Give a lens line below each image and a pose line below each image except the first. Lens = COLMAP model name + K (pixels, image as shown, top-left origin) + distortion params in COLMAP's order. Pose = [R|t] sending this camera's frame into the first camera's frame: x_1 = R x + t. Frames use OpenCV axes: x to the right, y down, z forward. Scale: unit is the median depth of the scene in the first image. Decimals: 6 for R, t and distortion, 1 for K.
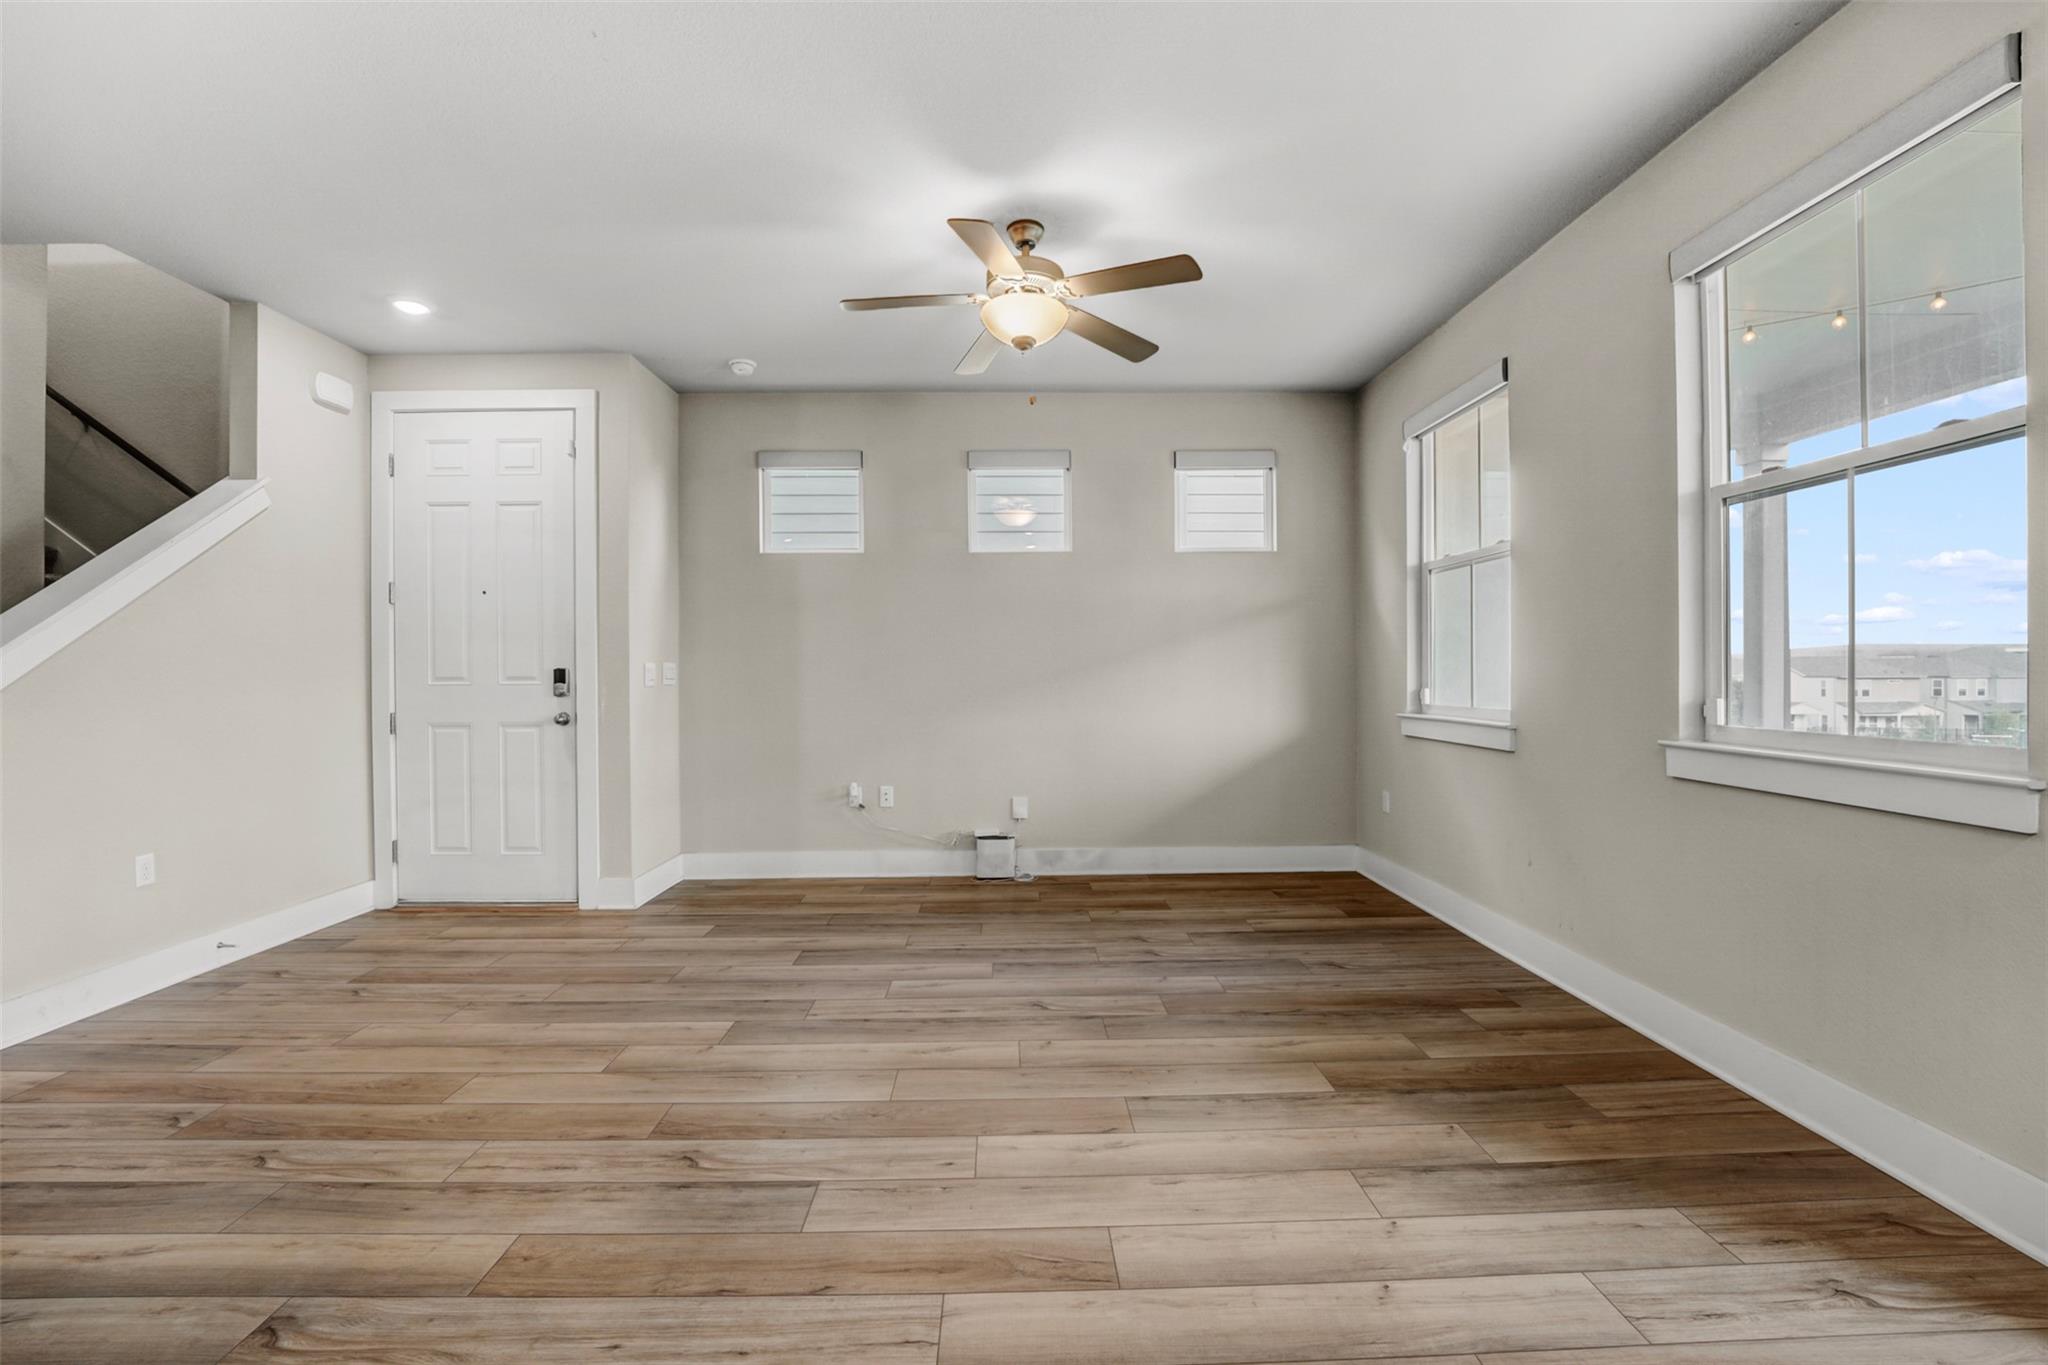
lens RADIAL K [[845.6, 0, 1026.7], [0, 845.6, 677.4], [0, 0, 1]] dist [-0.031075, 0.004853]
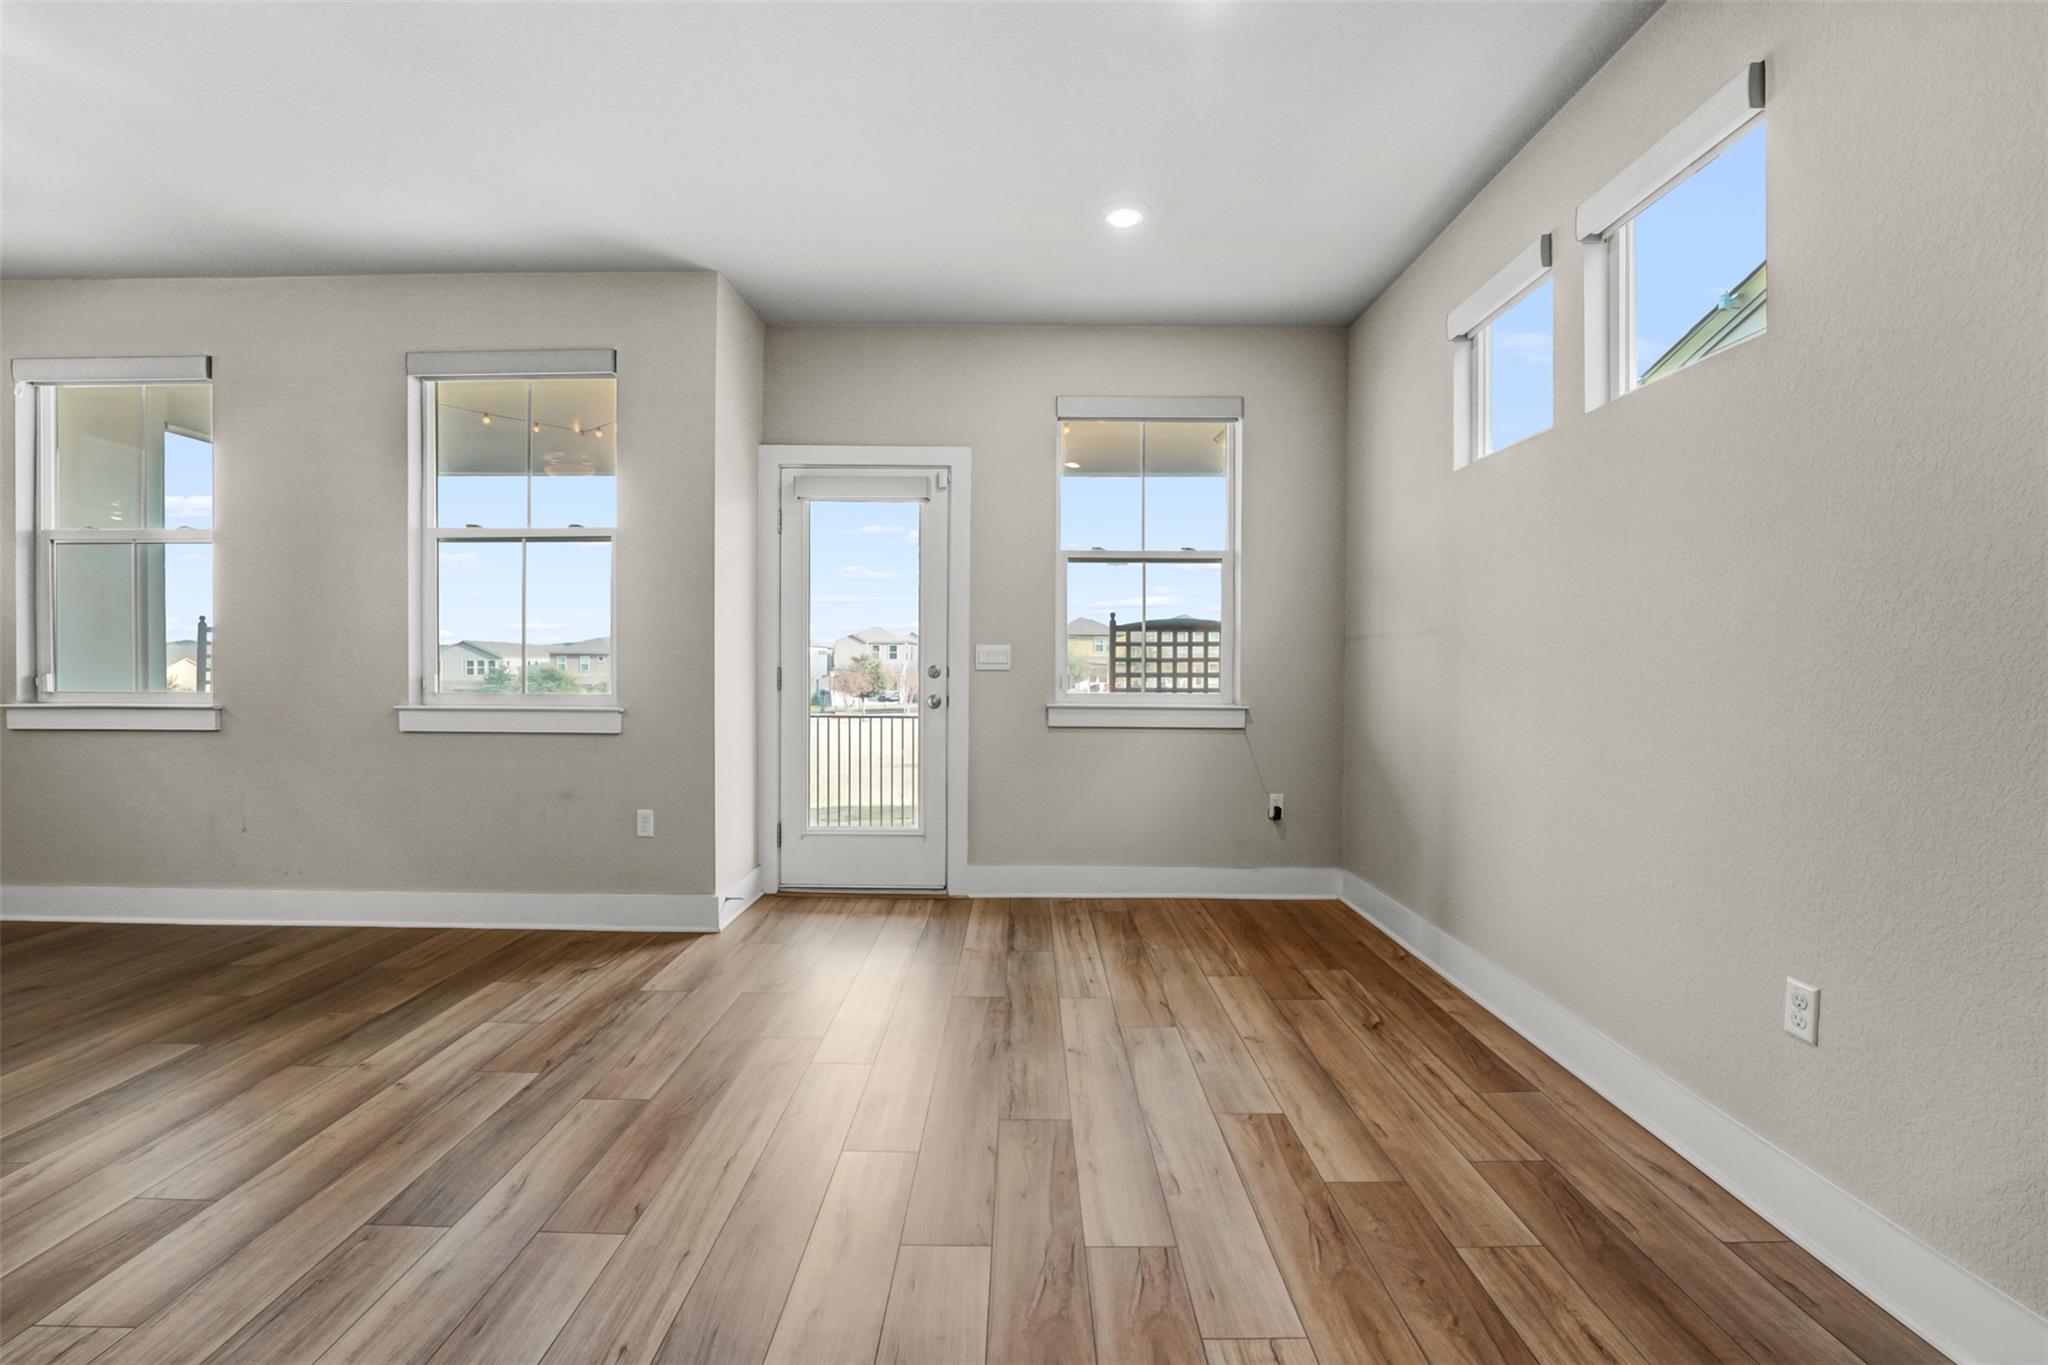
lens RADIAL K [[836.2, 0, 1024.0], [0, 836.2, 682.5], [0, 0, 1]] dist [-0.024003, 0.000248]
pose [[0.019373, -0.016735, 0.999672, -0.560729], [0.001608, 0.999859, 0.016707, 0.016075], [-0.999811, 0.001284, 0.019397, -0.059220]]
